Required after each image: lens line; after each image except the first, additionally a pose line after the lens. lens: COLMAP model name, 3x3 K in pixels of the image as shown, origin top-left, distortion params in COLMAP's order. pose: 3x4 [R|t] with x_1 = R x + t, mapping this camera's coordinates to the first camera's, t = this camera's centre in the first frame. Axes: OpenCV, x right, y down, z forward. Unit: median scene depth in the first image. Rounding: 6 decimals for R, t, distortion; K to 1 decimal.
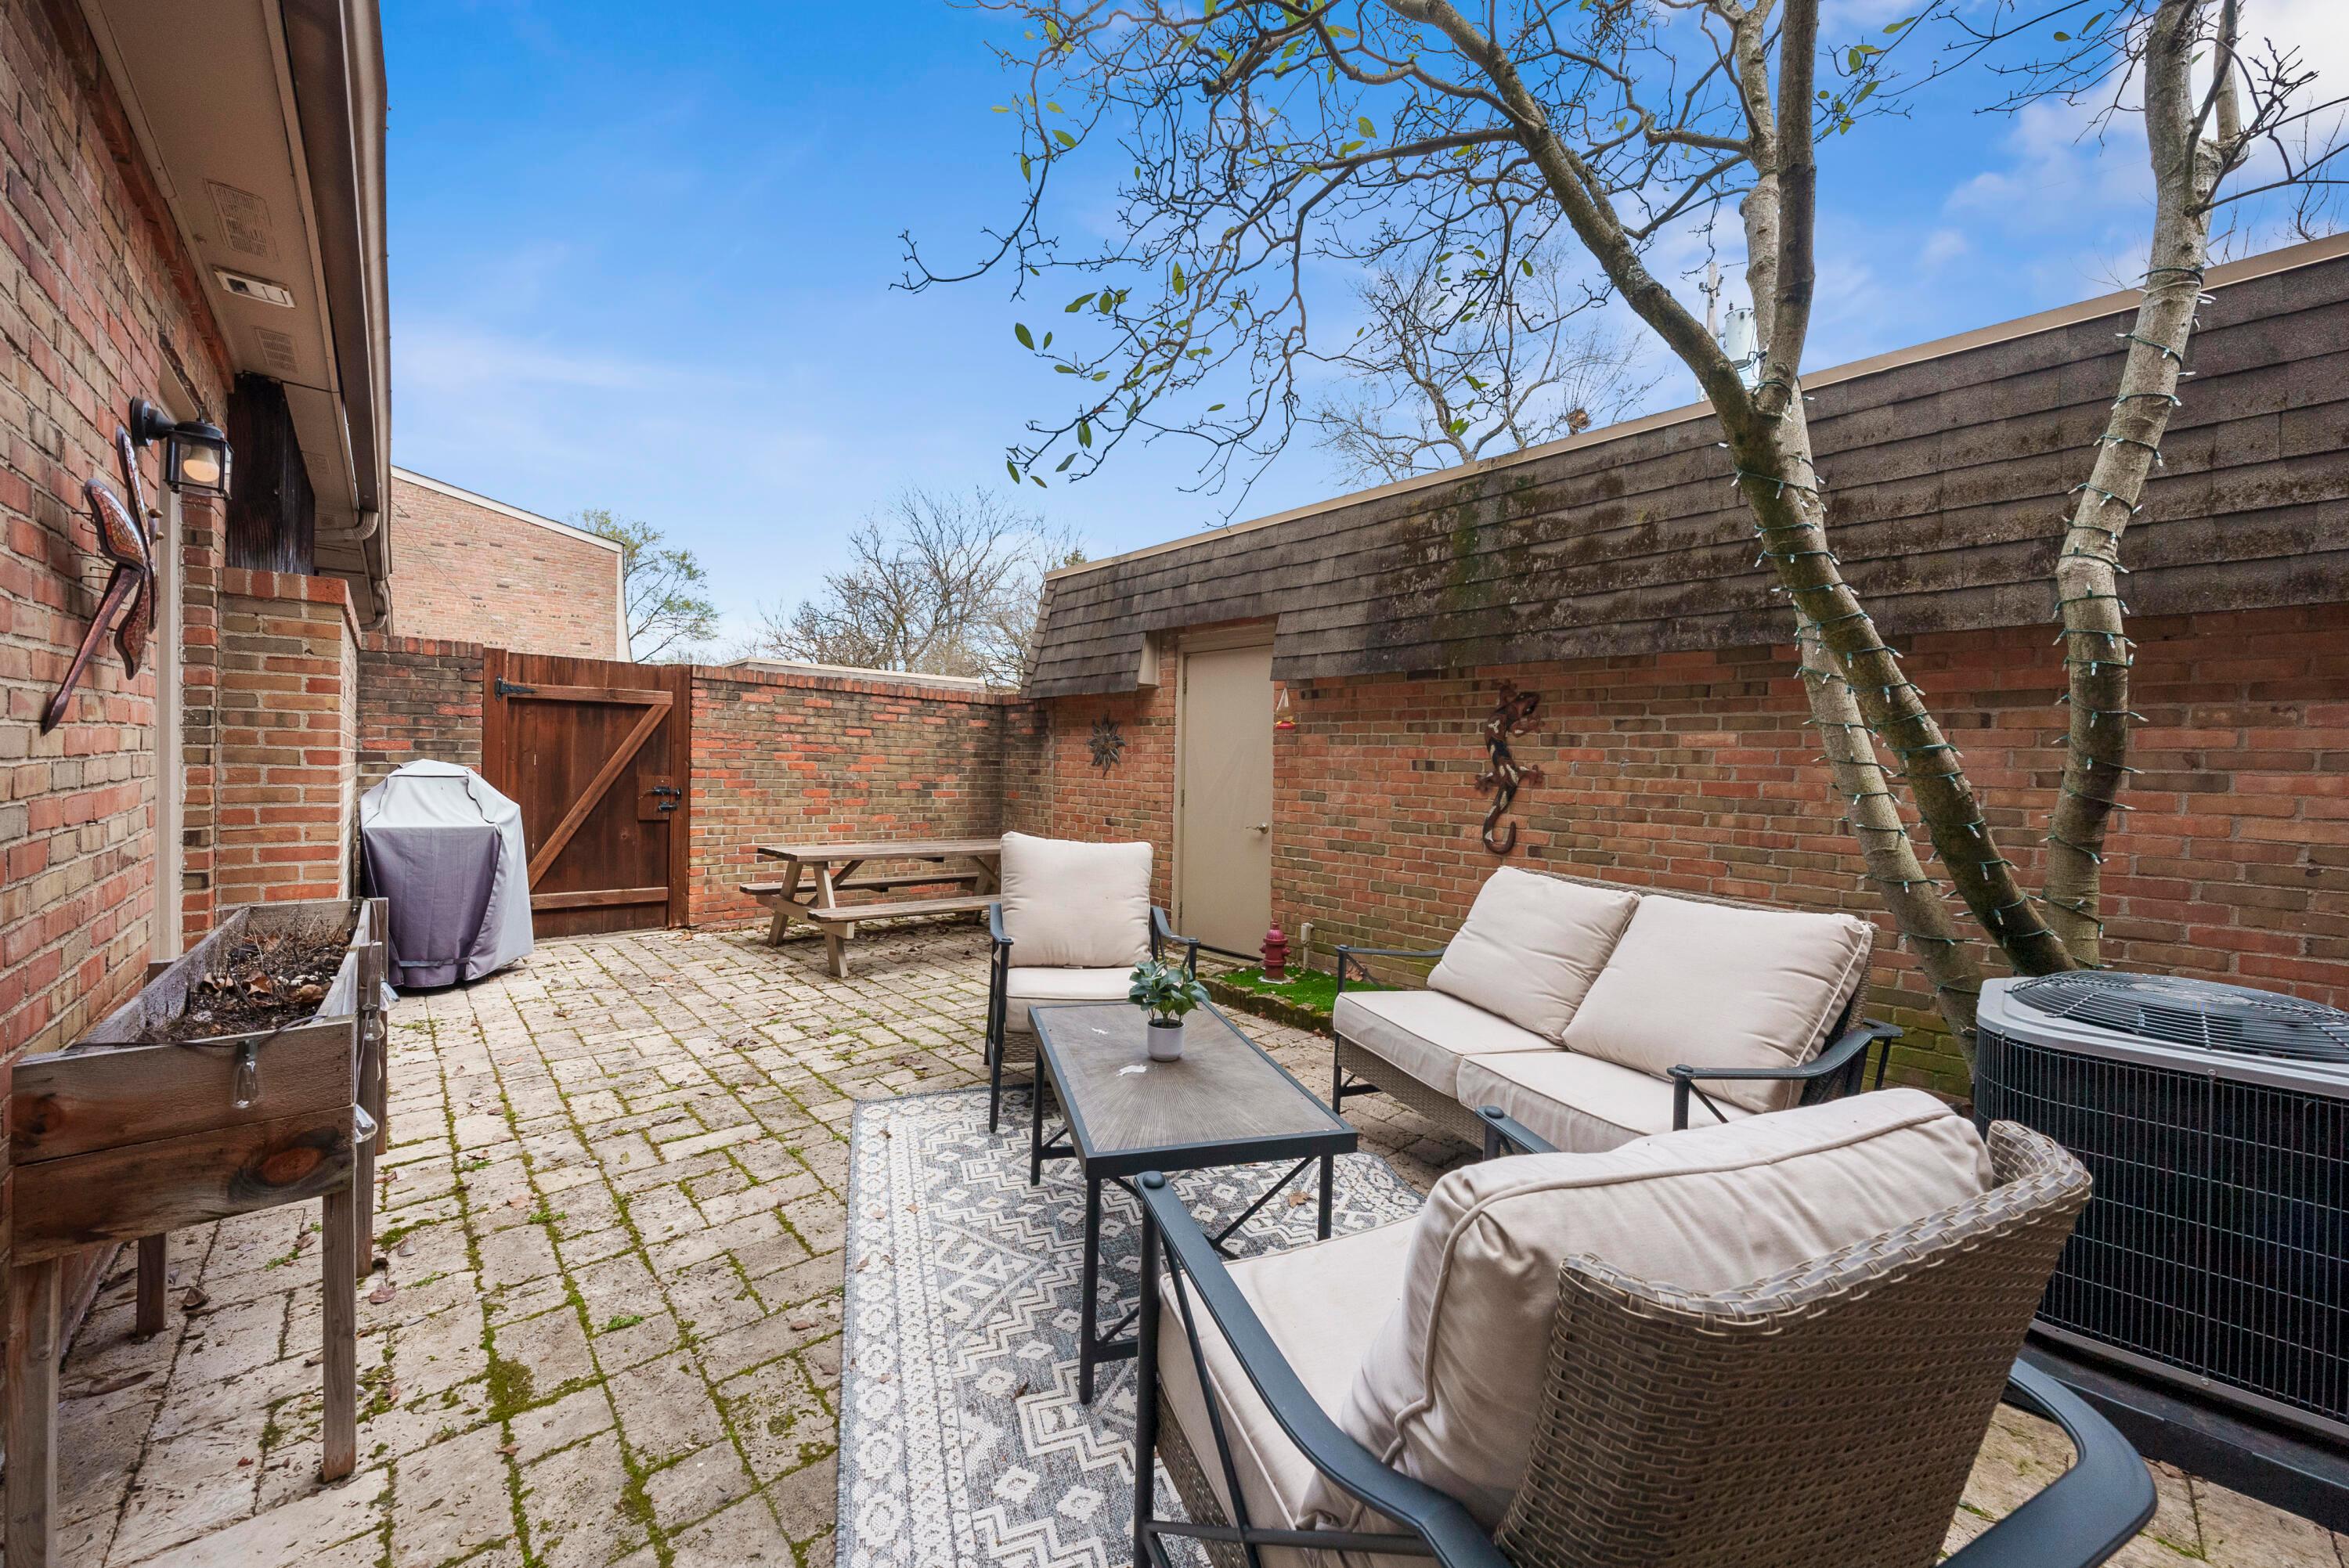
lens RADIAL K [[842.5, 0, 1192.6], [0, 842.5, 775.0], [0, 0, 1]] dist [-0.003725, -0.000191]
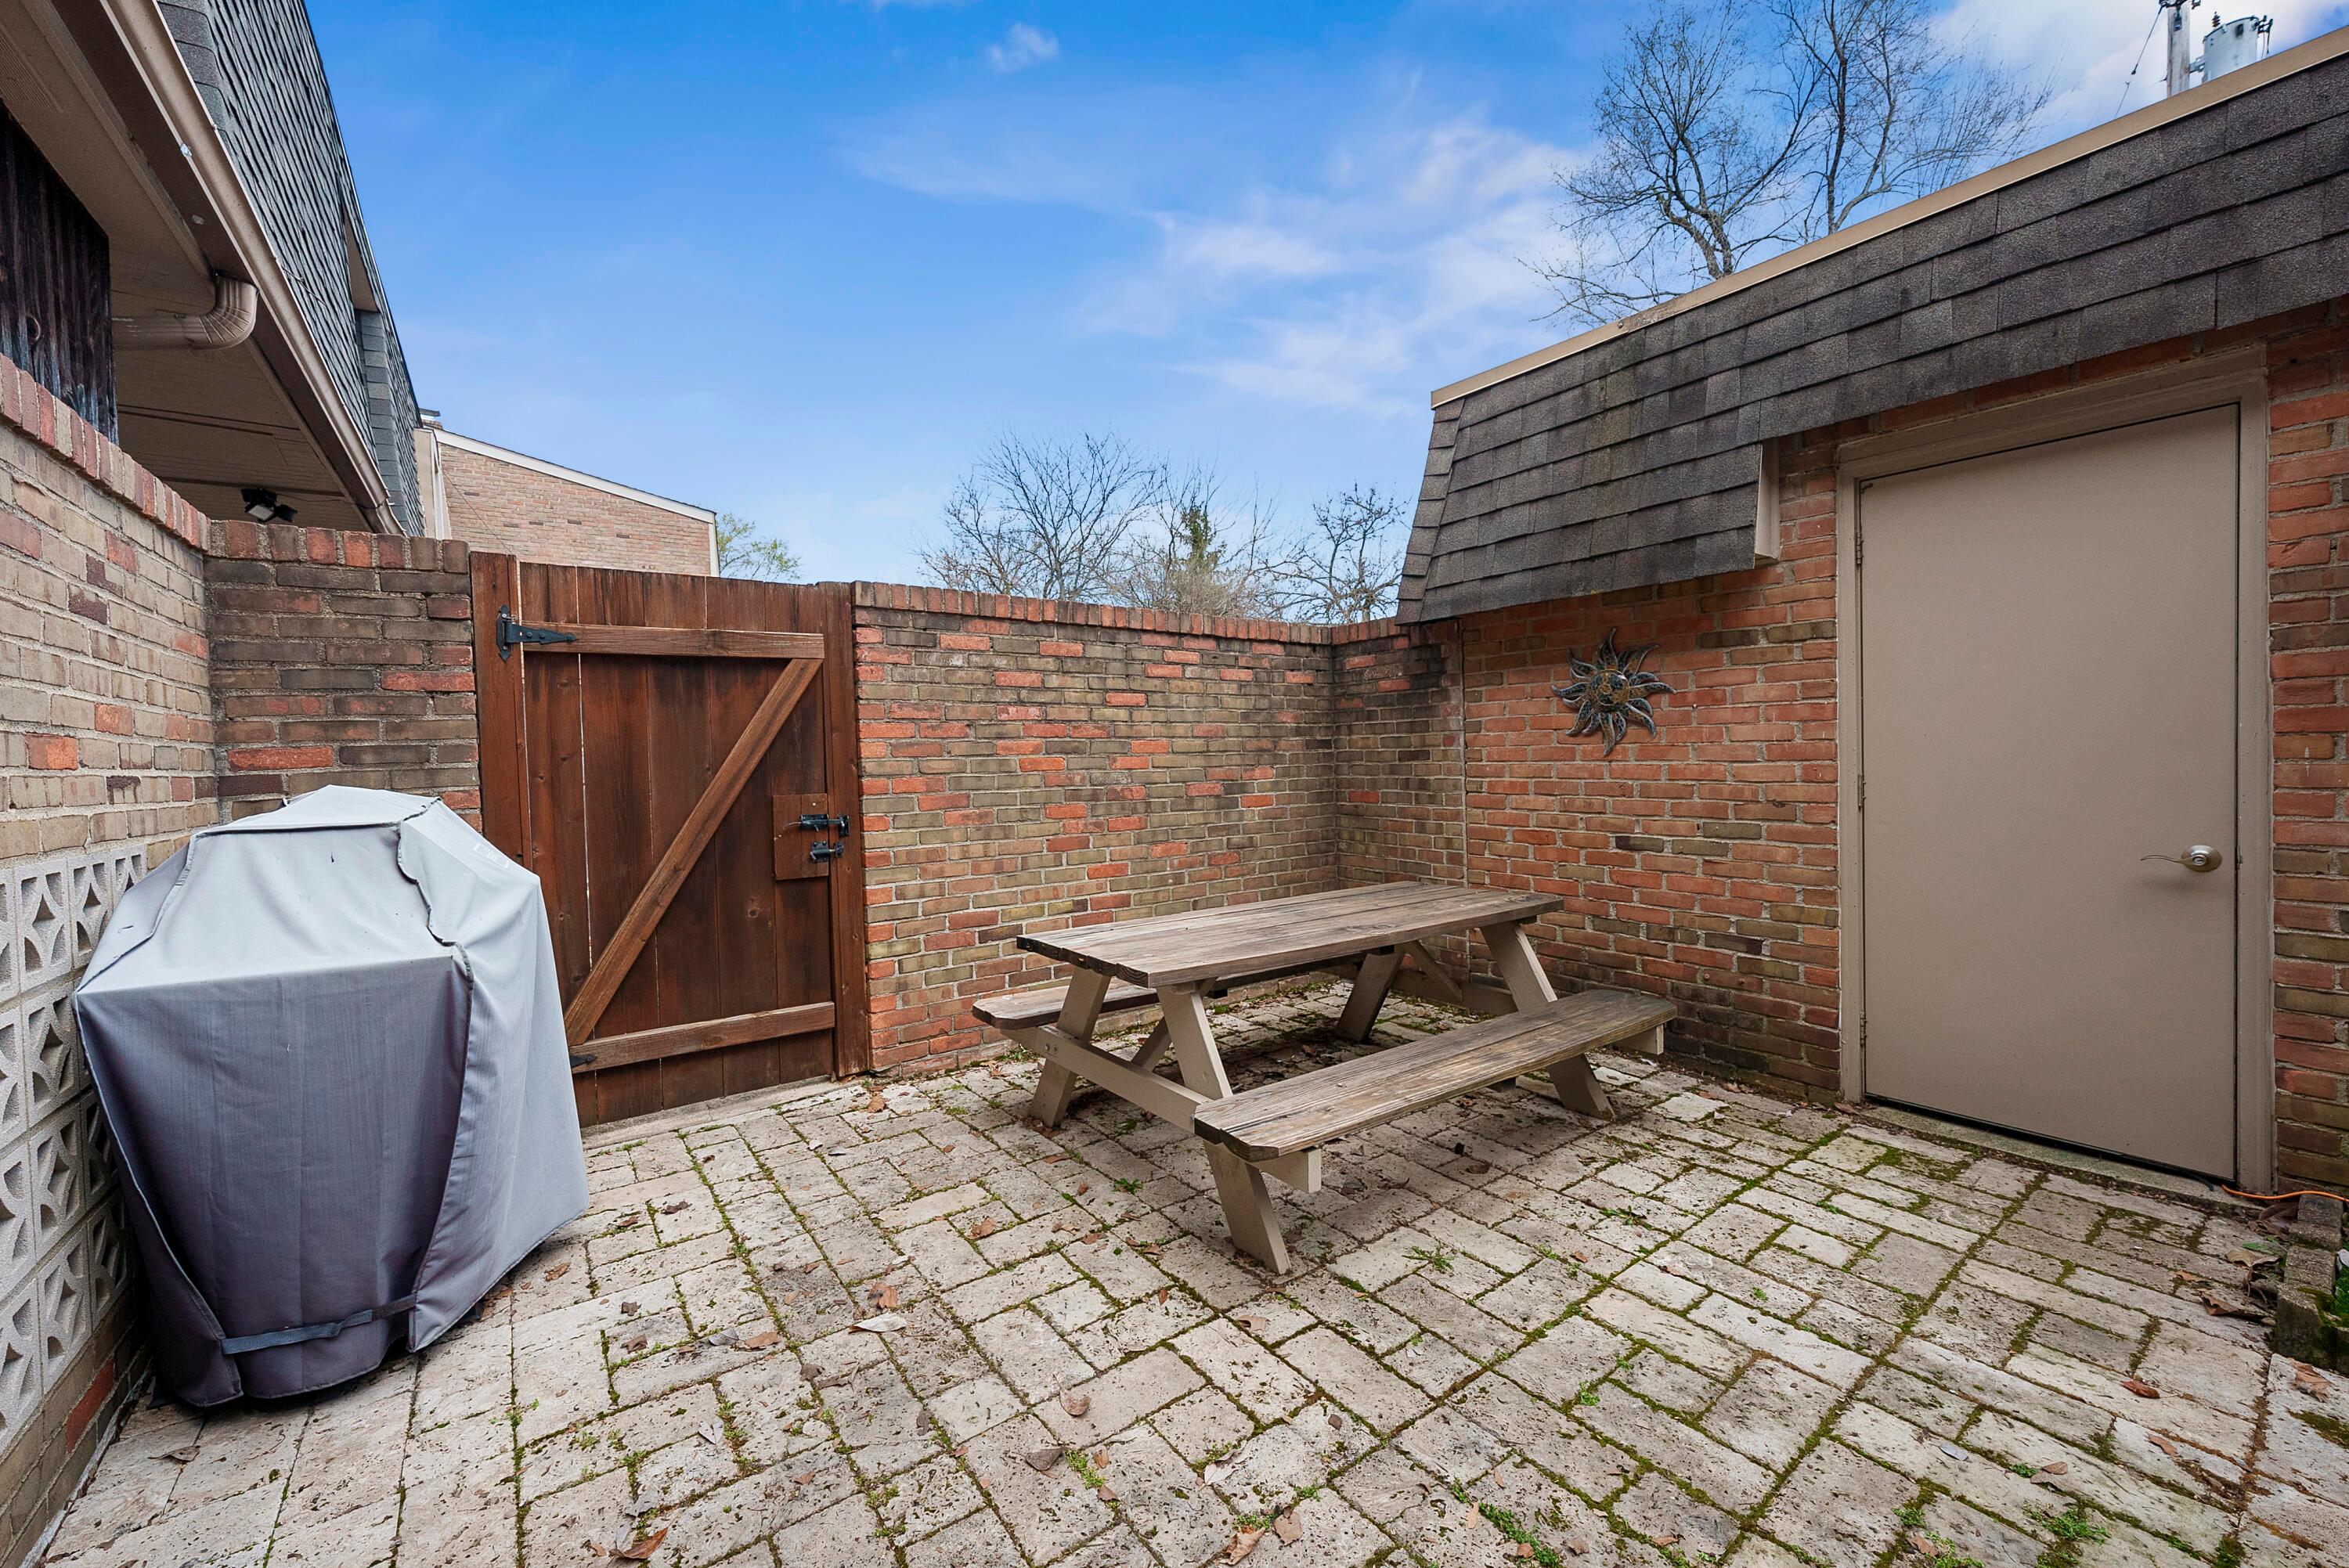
lens RADIAL K [[938.2, 0, 1199.8], [0, 938.2, 774.6], [0, 0, 1]] dist [0.000634, -0.000933]
pose [[0.990800, -0.045934, -0.127299, -0.308514], [0.047924, 0.998771, 0.012614, -0.006741], [0.126563, -0.018598, 0.991784, 0.438458]]
